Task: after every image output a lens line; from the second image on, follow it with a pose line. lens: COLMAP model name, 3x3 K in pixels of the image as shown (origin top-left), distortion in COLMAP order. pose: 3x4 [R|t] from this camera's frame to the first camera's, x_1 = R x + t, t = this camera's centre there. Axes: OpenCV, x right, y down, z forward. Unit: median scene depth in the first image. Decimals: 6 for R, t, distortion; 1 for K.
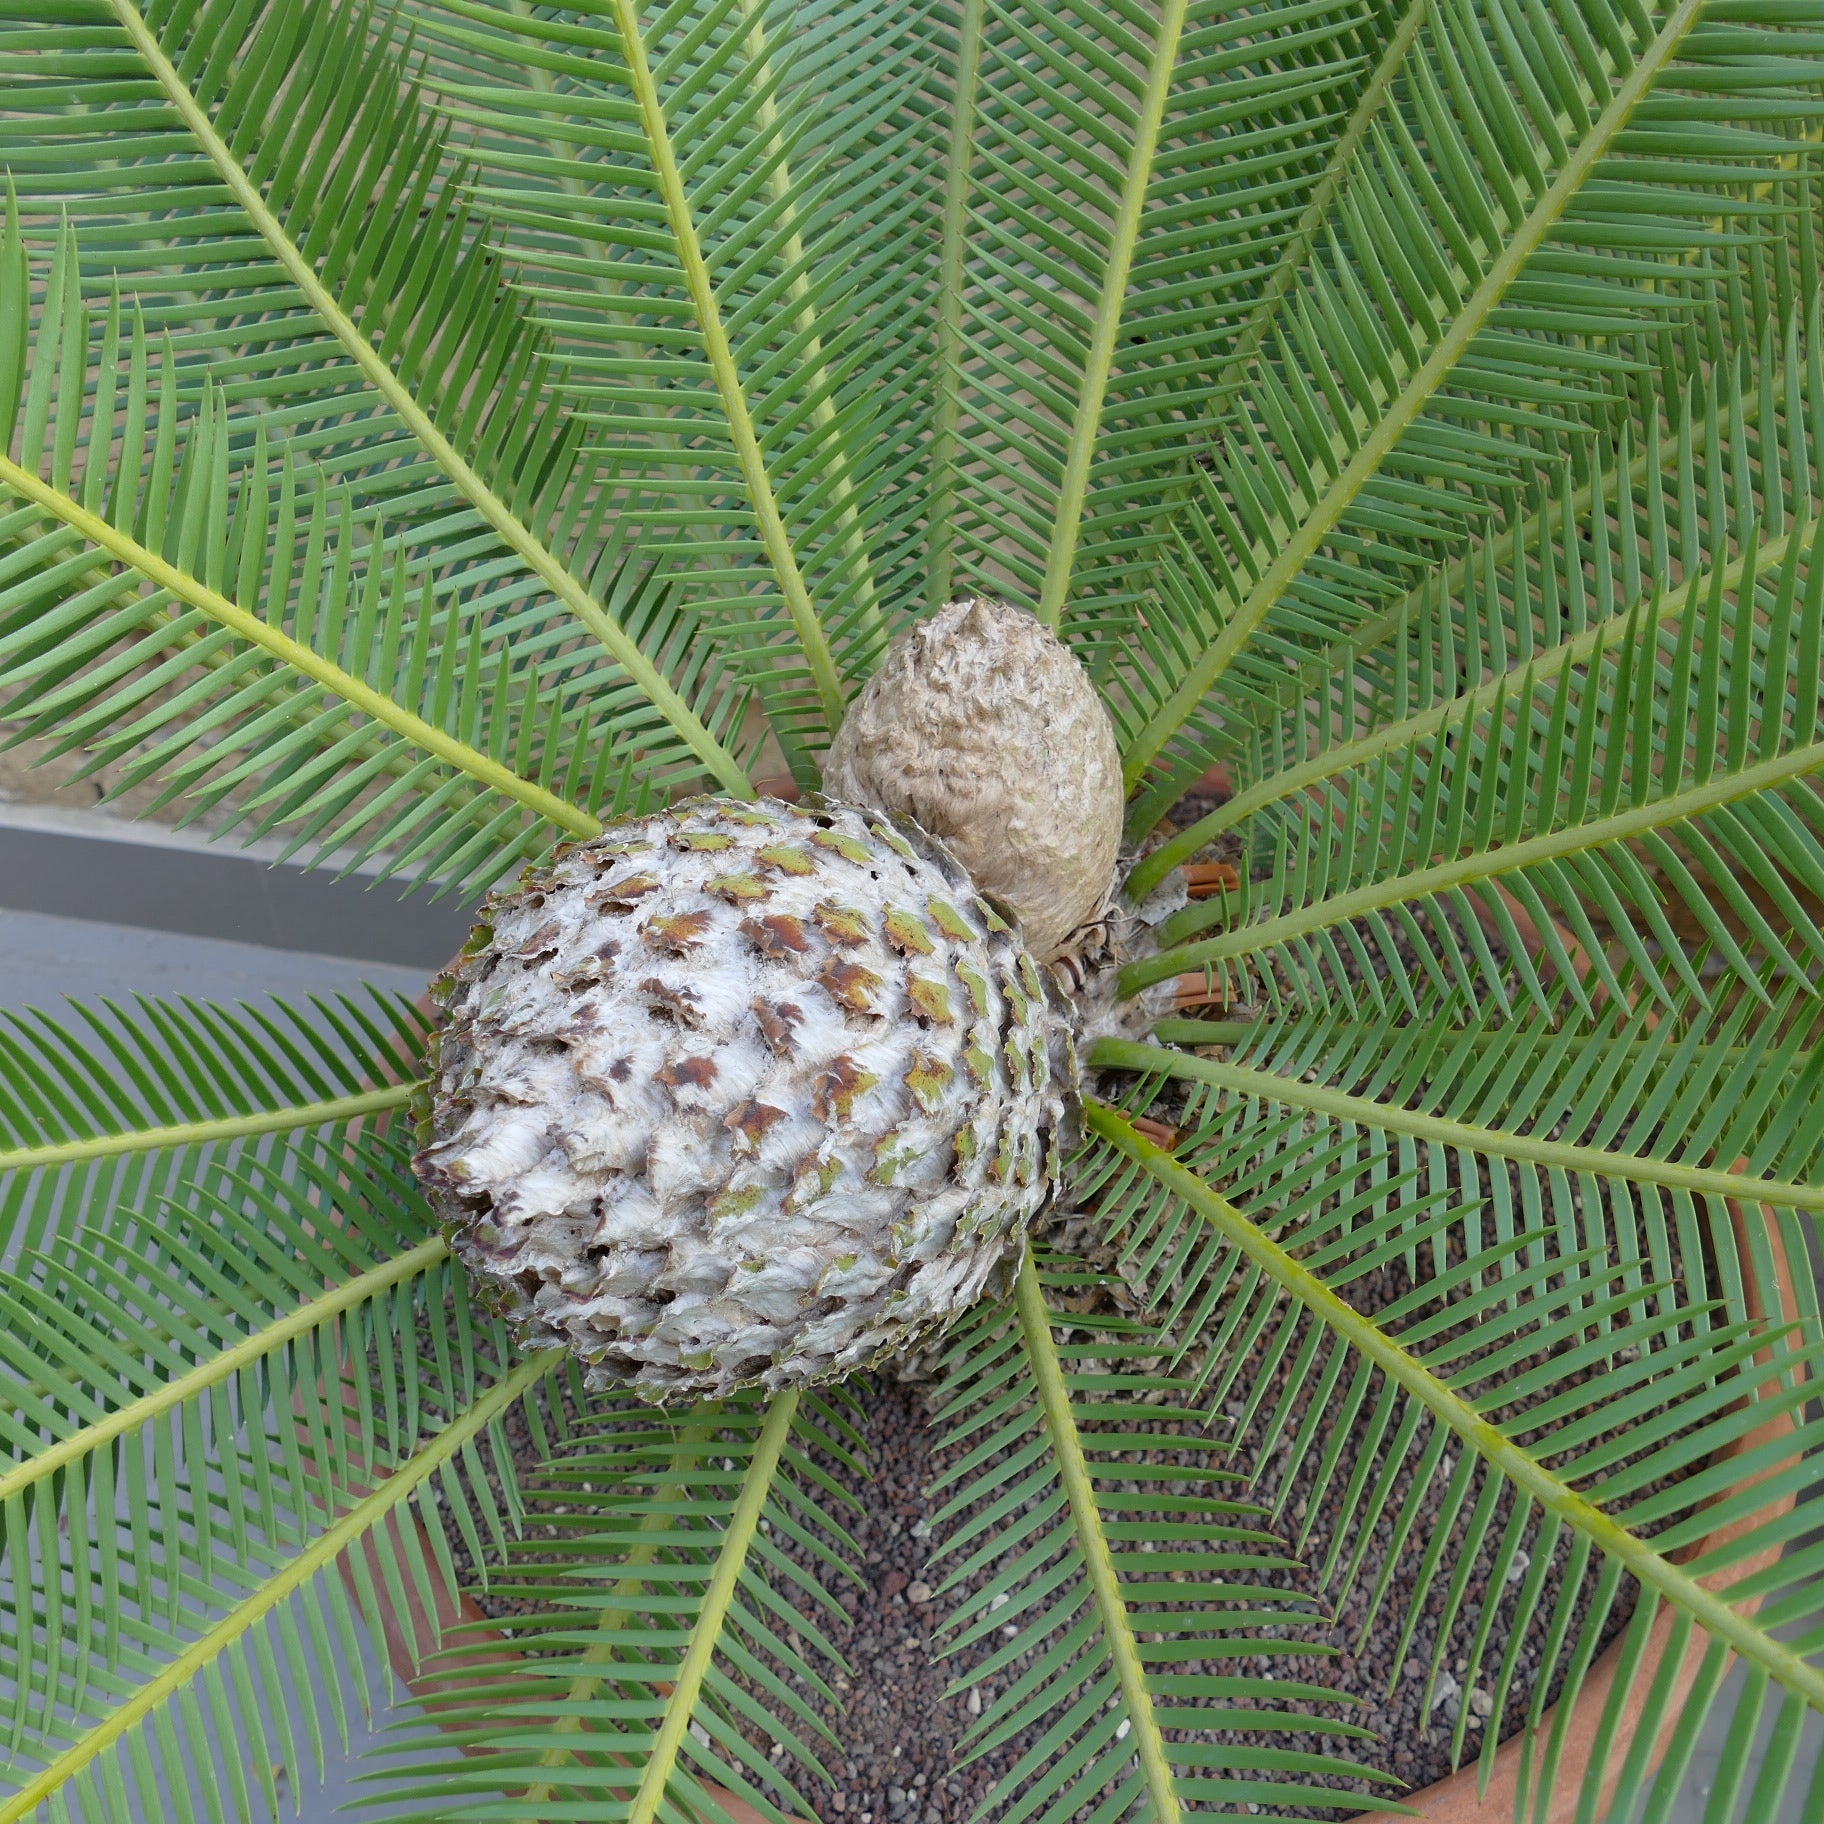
lens RADIAL K [[1961.8, 0, 906.5], [0, 1961.8, 906.3], [0, 0, 1]] dist [-0.019533, 0.024865]
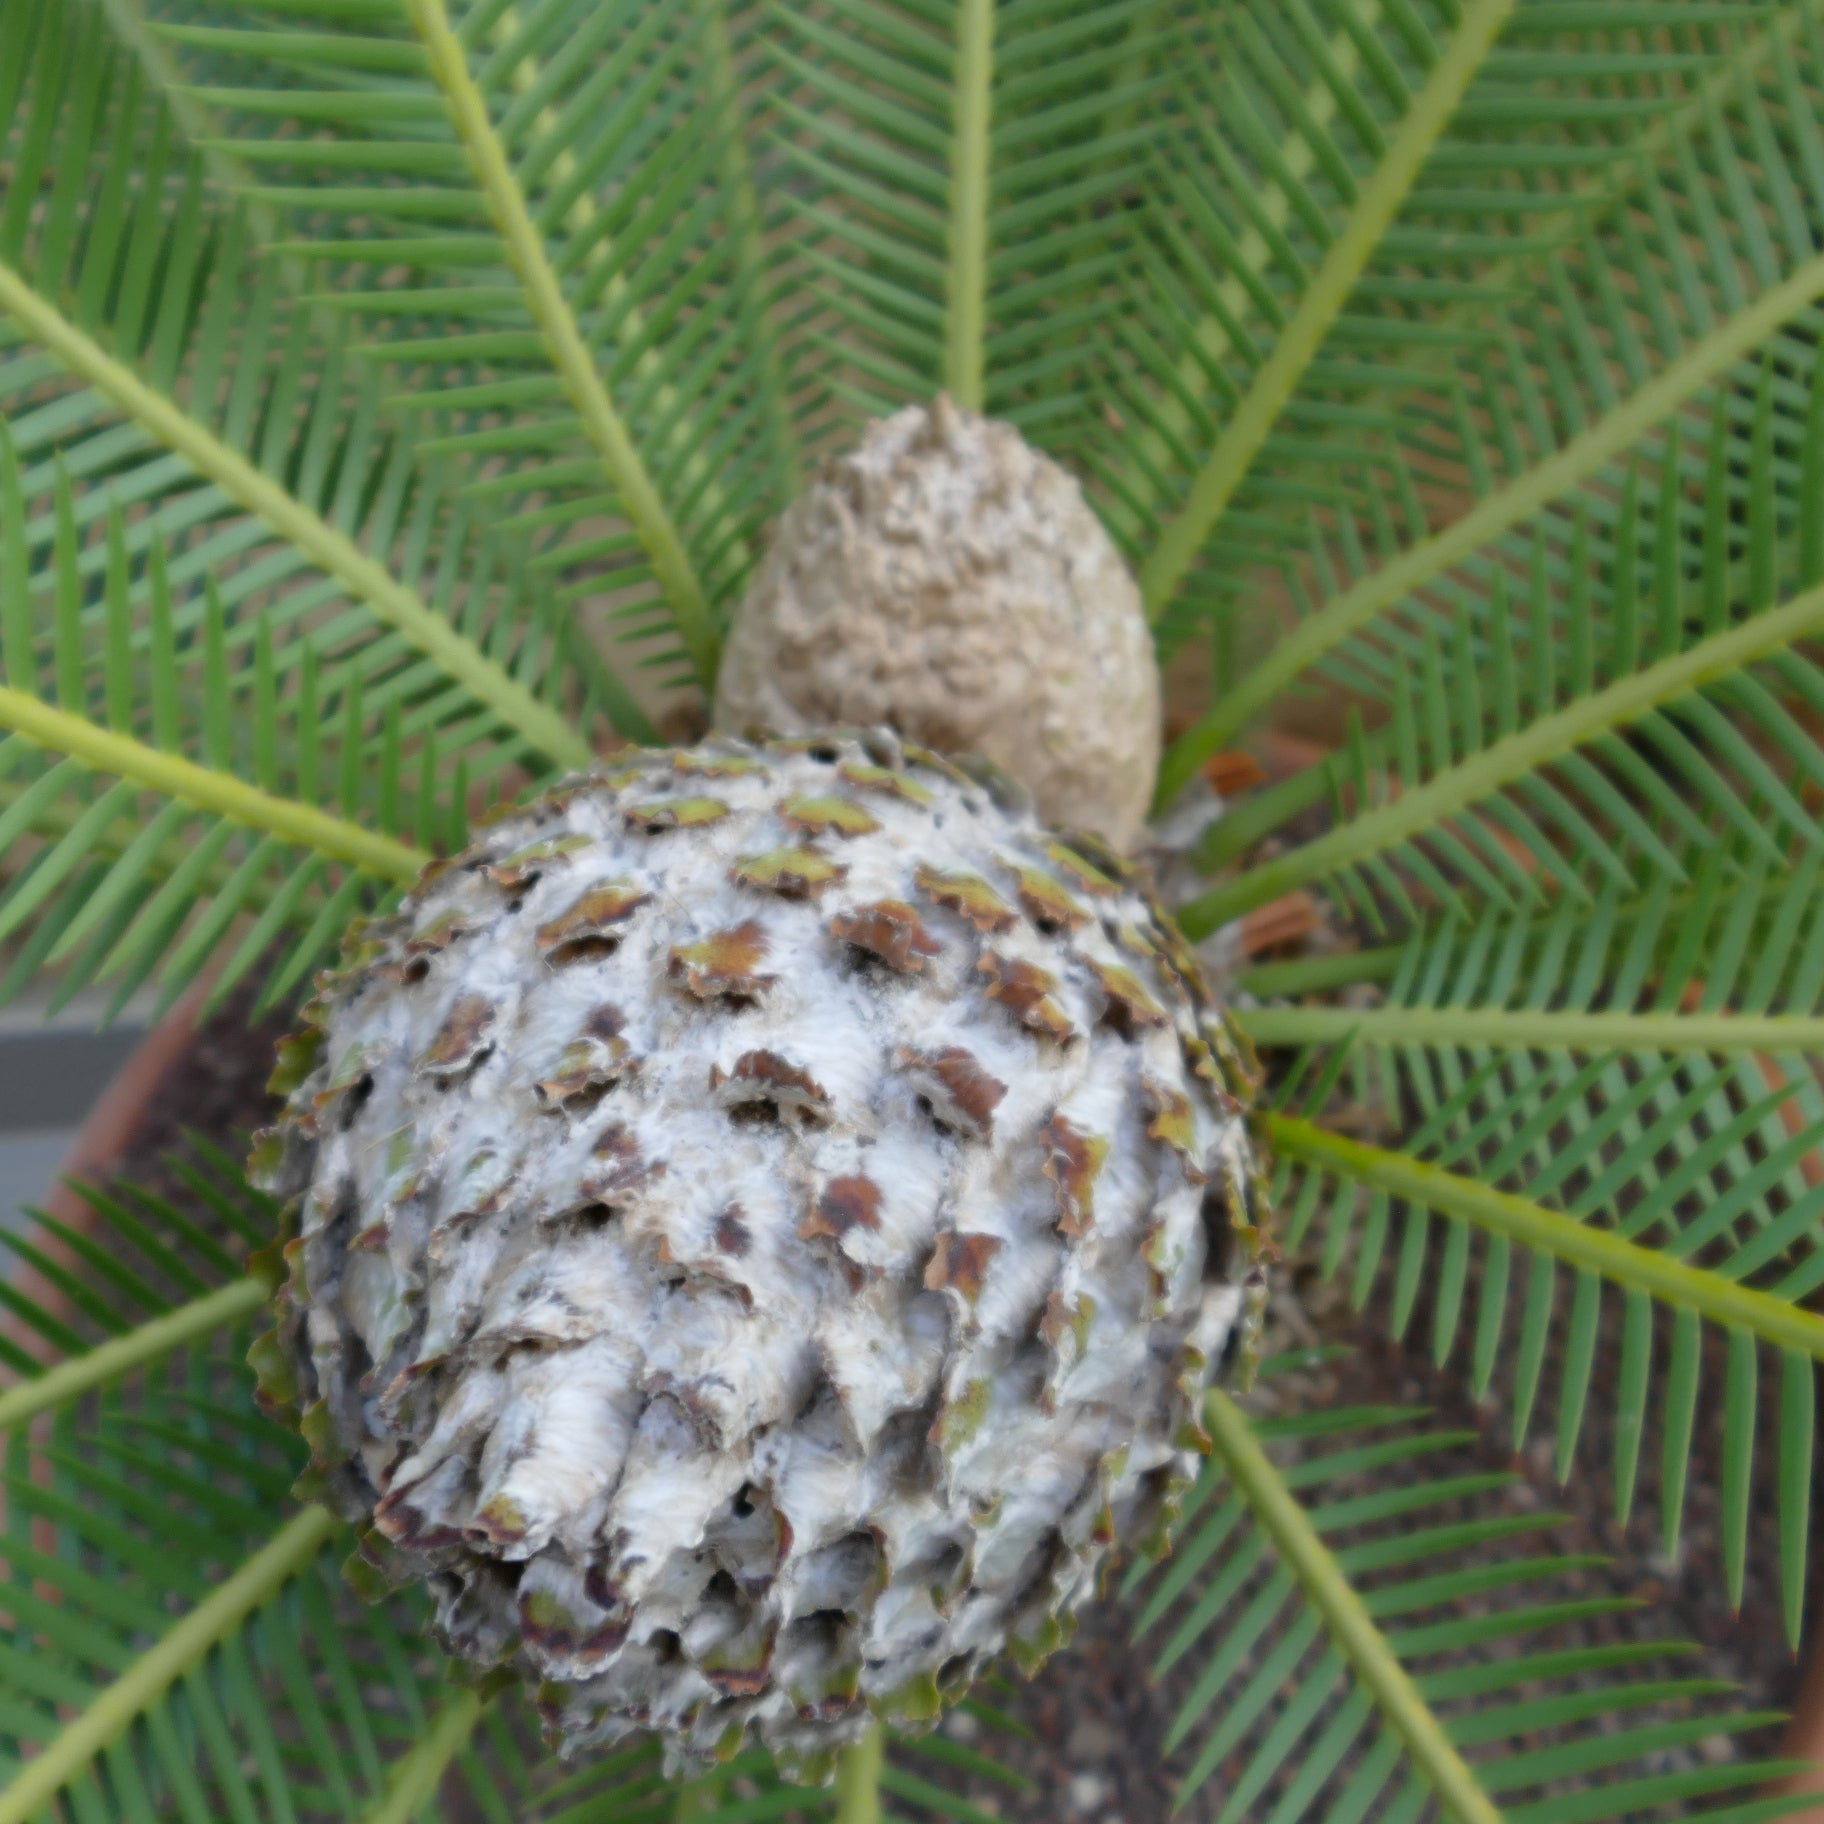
lens RADIAL K [[1961.8, 0, 906.5], [0, 1961.8, 906.3], [0, 0, 1]] dist [-0.019533, 0.024865]
pose [[0.954091, -0.196436, 0.226105, -0.164280], [0.197744, 0.980105, 0.017083, -0.002021], [-0.224963, 0.028412, 0.973953, 0.385234]]
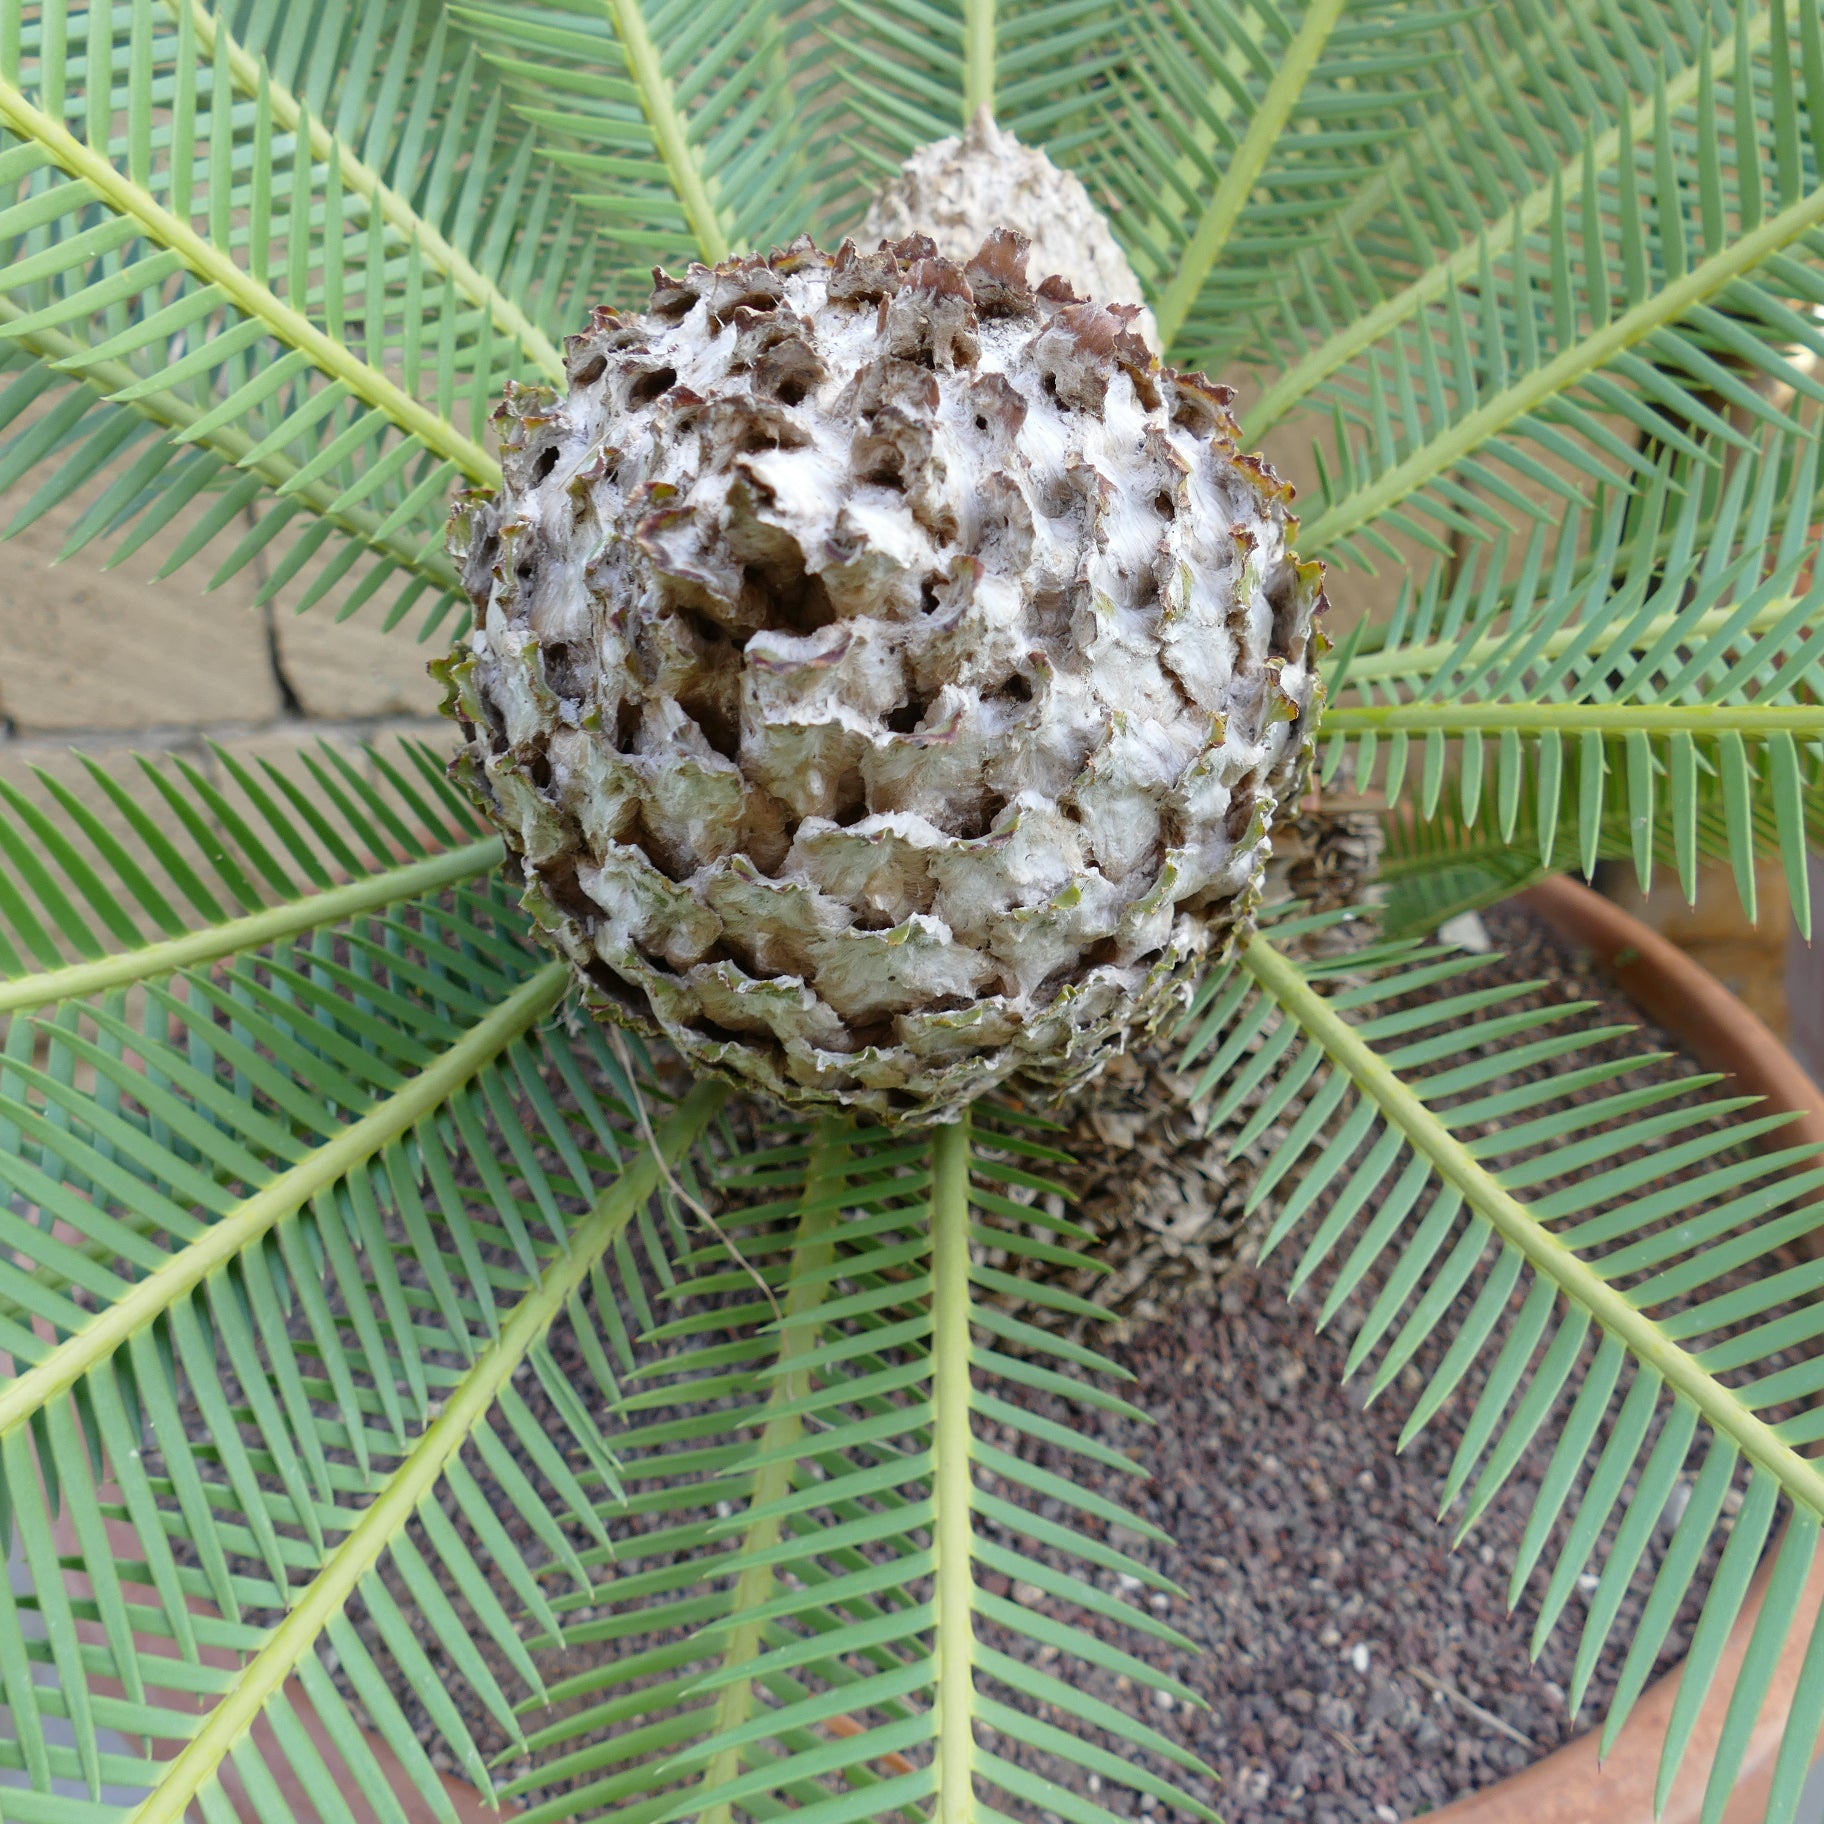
lens RADIAL K [[1961.8, 0, 906.5], [0, 1961.8, 906.3], [0, 0, 1]] dist [-0.019533, 0.024865]
pose [[0.936323, -0.174478, 0.304723, -0.299373], [0.227296, 0.962632, -0.147230, 0.272888], [-0.267648, 0.207118, 0.940993, 0.356328]]
